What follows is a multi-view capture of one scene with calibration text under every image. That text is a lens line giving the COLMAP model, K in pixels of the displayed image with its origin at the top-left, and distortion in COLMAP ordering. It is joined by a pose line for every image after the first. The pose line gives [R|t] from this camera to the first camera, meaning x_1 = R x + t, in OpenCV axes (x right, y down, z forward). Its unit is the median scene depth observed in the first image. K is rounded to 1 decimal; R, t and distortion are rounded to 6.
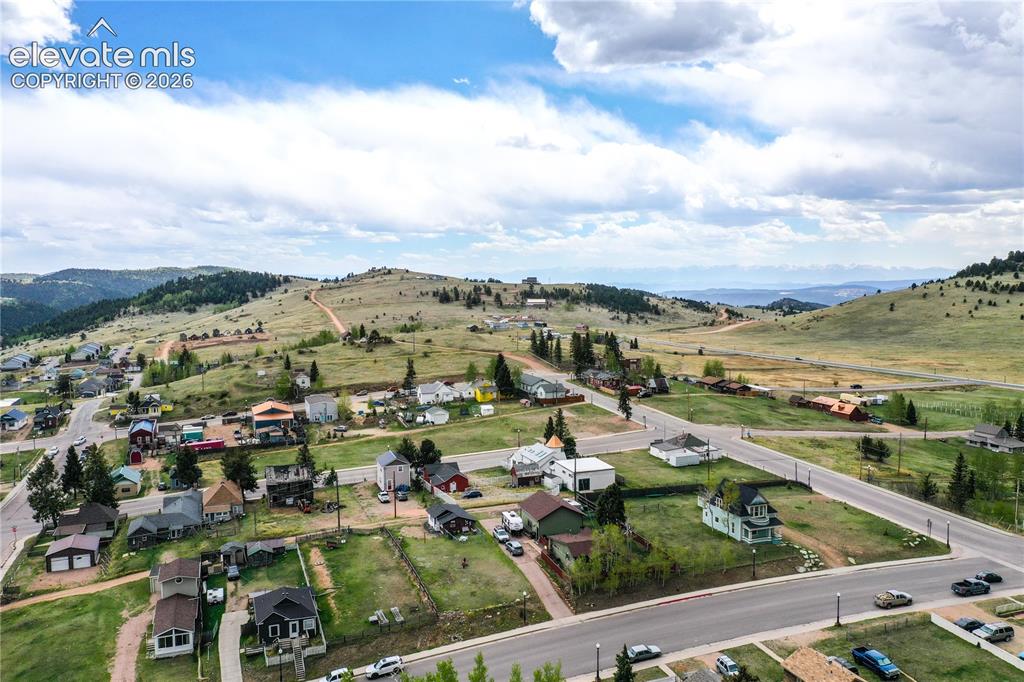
lens RADIAL K [[802.5, 0, 507.0], [0, 802.5, 323.6], [0, 0, 1]] dist [-0.004226, 0.002869]
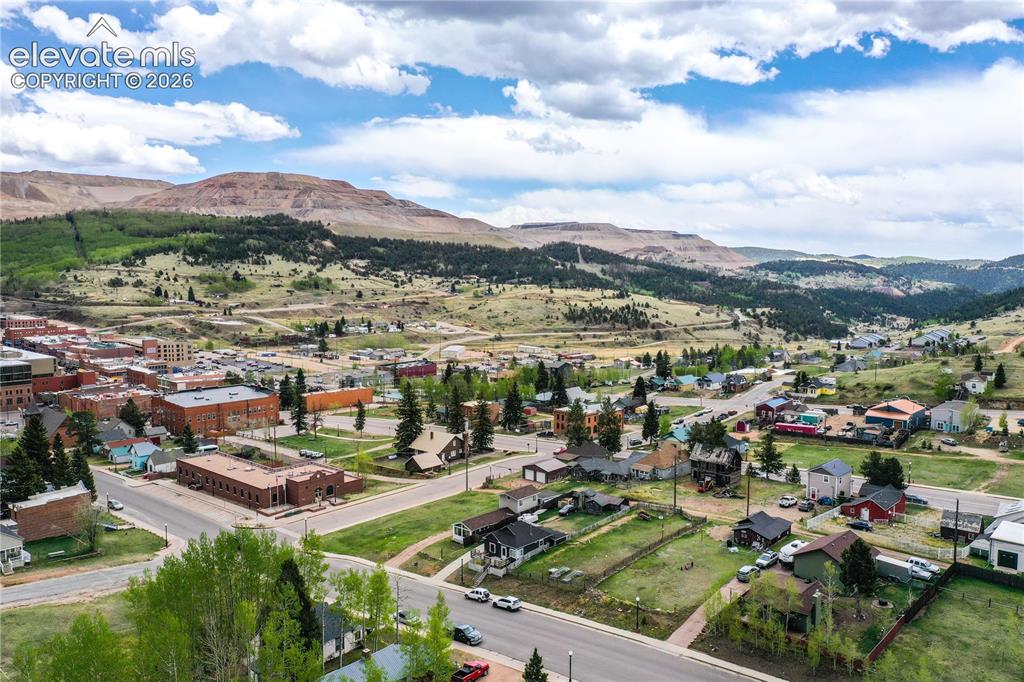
lens RADIAL K [[801.1, 0, 507.5], [0, 801.1, 352.3], [0, 0, 1]] dist [0.000203, -0.001533]
pose [[0.470996, 0.104987, -0.875865, 0.333508], [-0.058569, 0.994423, 0.087703, -0.013138], [0.880189, 0.009991, 0.474519, 0.181708]]
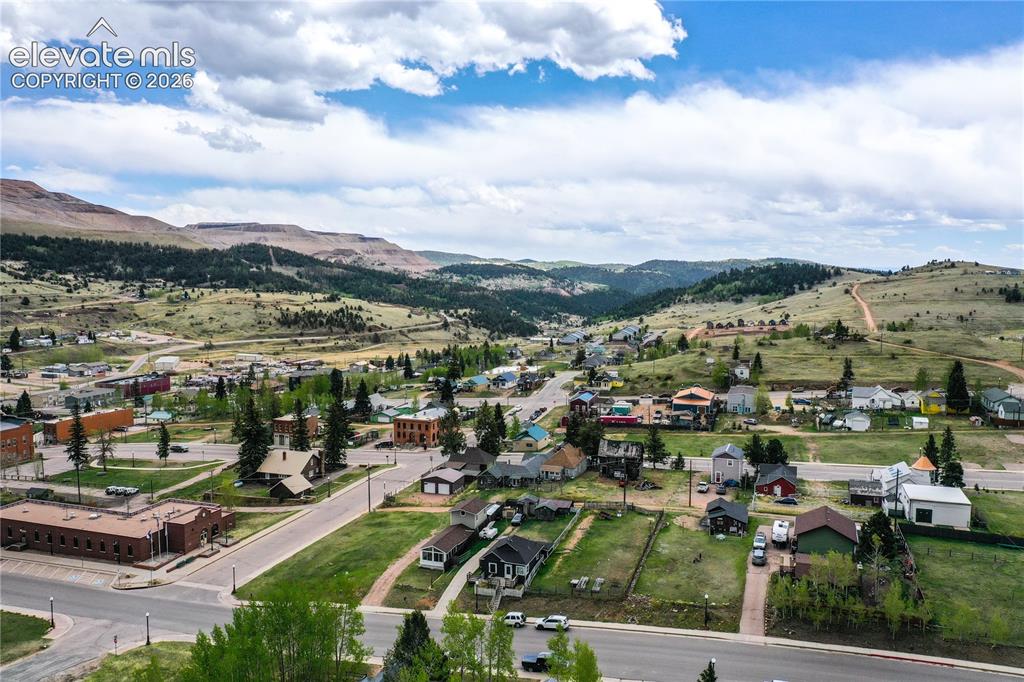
lens RADIAL K [[801.8, 0, 507.7], [0, 801.8, 338.5], [0, 0, 1]] dist [-0.001129, -0.000962]
pose [[0.774242, 0.066415, -0.629395, 0.186961], [-0.048555, 0.997781, 0.045557, -0.001812], [0.631024, -0.004712, 0.775749, 0.047402]]
